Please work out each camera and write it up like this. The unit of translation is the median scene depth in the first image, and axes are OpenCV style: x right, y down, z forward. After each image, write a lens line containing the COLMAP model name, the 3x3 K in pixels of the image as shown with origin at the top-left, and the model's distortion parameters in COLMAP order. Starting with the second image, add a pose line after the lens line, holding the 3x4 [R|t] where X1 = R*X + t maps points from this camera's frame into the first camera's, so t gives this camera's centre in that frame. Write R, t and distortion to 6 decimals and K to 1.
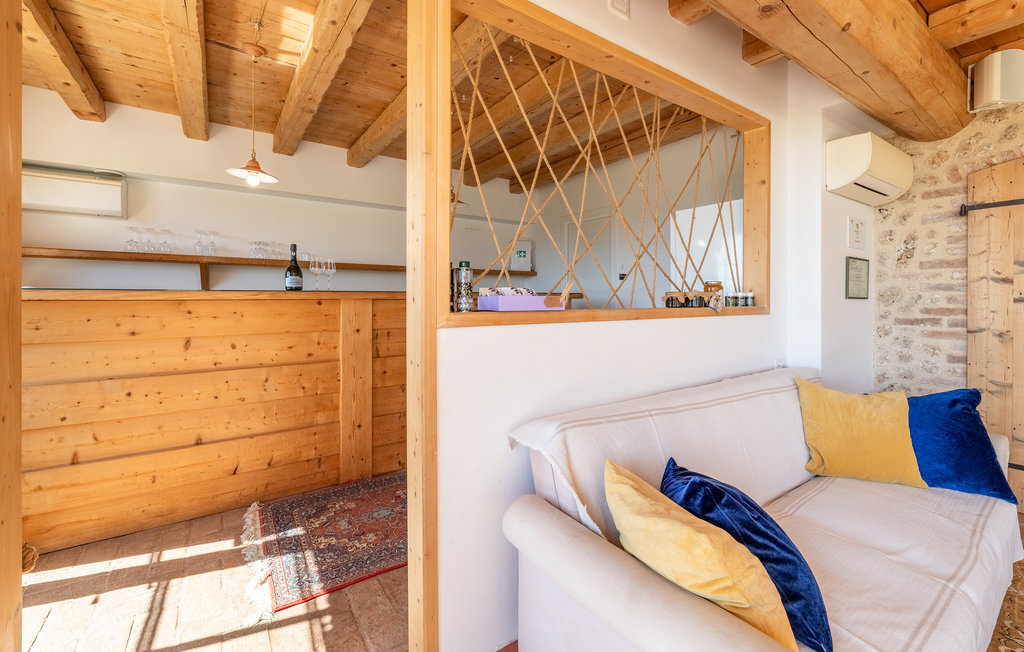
lens RADIAL K [[429.0, 0, 511.9], [0, 429.0, 297.0], [0, 0, 1]] dist [0.000701, 0.000139]
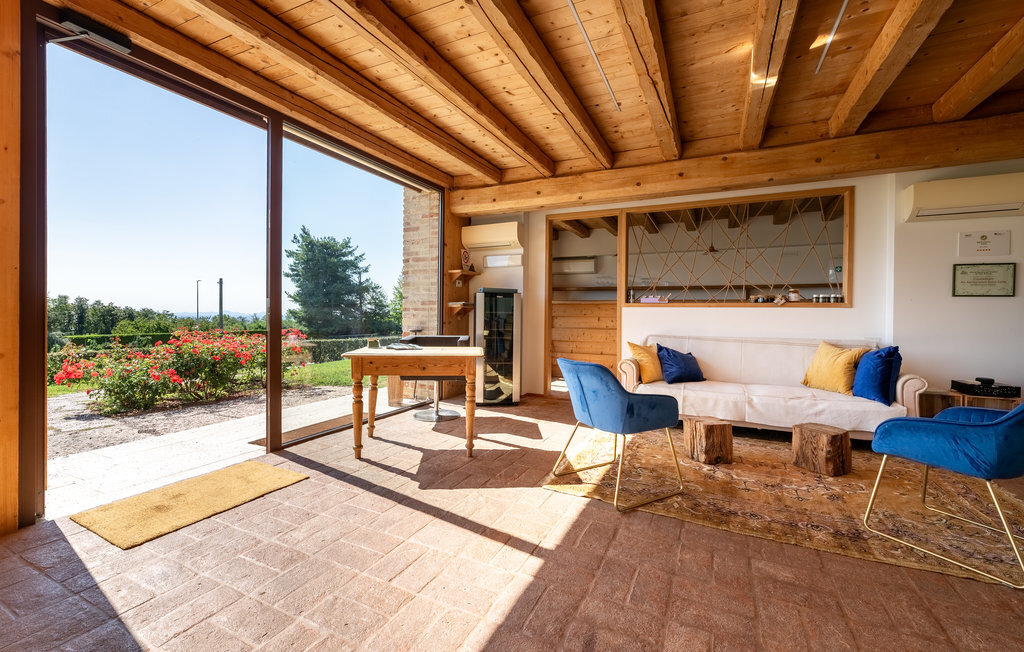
lens RADIAL K [[419.0, 0, 513.4], [0, 419.0, 310.0], [0, 0, 1]] dist [-0.000721, -0.000100]
pose [[0.493382, -0.001935, -0.869810, 1.320525], [-0.008314, 0.999941, -0.006940, 0.068997], [0.869773, 0.010656, 0.493337, -0.834138]]
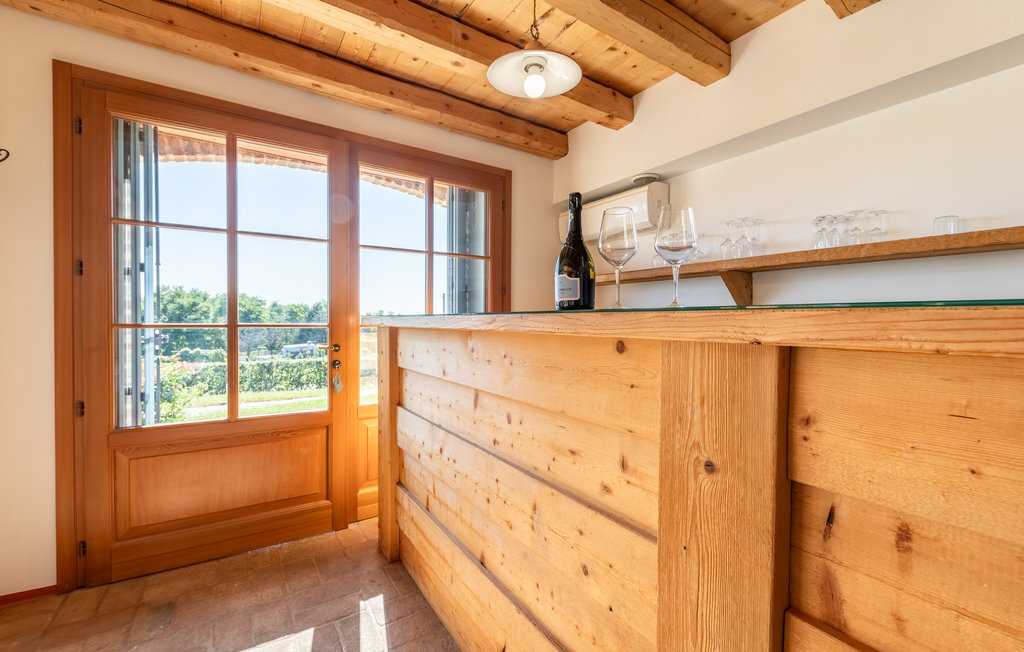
lens RADIAL K [[434.6, 0, 512.0], [0, 434.6, 326.0], [0, 0, 1]] dist [-0.001847, -0.000507]
pose [[-0.032028, 0.007131, -0.999462, -0.100523], [-0.008656, 0.999935, 0.007411, -0.005558], [0.999449, 0.008889, -0.031964, 0.999469]]
